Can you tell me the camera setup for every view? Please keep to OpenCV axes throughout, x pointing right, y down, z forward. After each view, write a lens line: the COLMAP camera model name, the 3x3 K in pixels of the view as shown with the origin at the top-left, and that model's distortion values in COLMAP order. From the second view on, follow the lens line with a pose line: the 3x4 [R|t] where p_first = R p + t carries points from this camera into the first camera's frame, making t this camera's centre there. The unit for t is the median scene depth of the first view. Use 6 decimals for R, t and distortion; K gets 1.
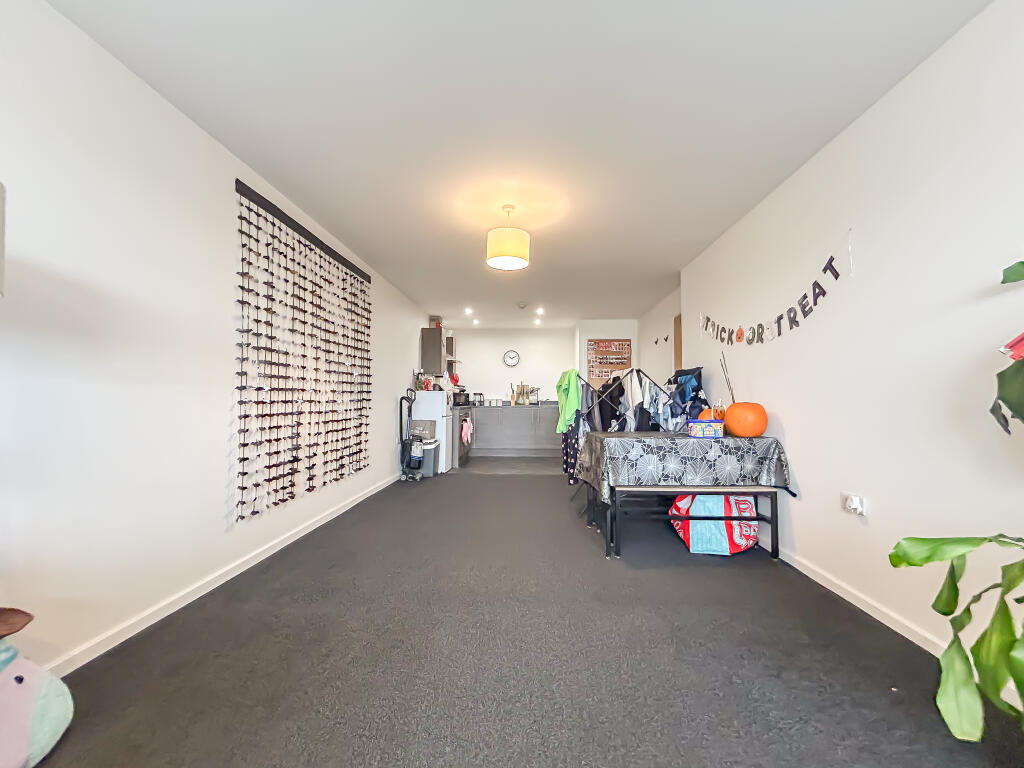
lens RADIAL K [[418.6, 0, 509.8], [0, 418.6, 384.0], [0, 0, 1]] dist [-0.002417, -0.001904]
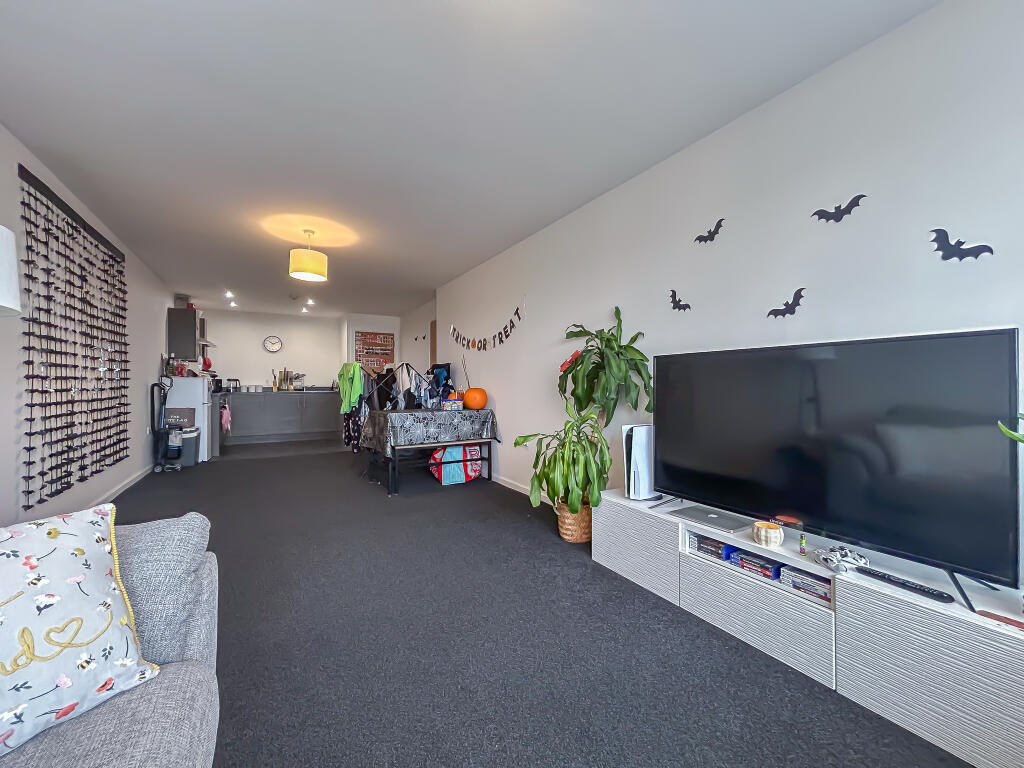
lens RADIAL K [[418.6, 0, 514.8], [0, 418.6, 384.5], [0, 0, 1]] dist [-0.002417, -0.001904]
pose [[0.831372, -0.002619, 0.555711, -0.182079], [-0.018470, 0.999306, 0.032342, -0.020965], [-0.555410, -0.037152, 0.830747, -0.374023]]
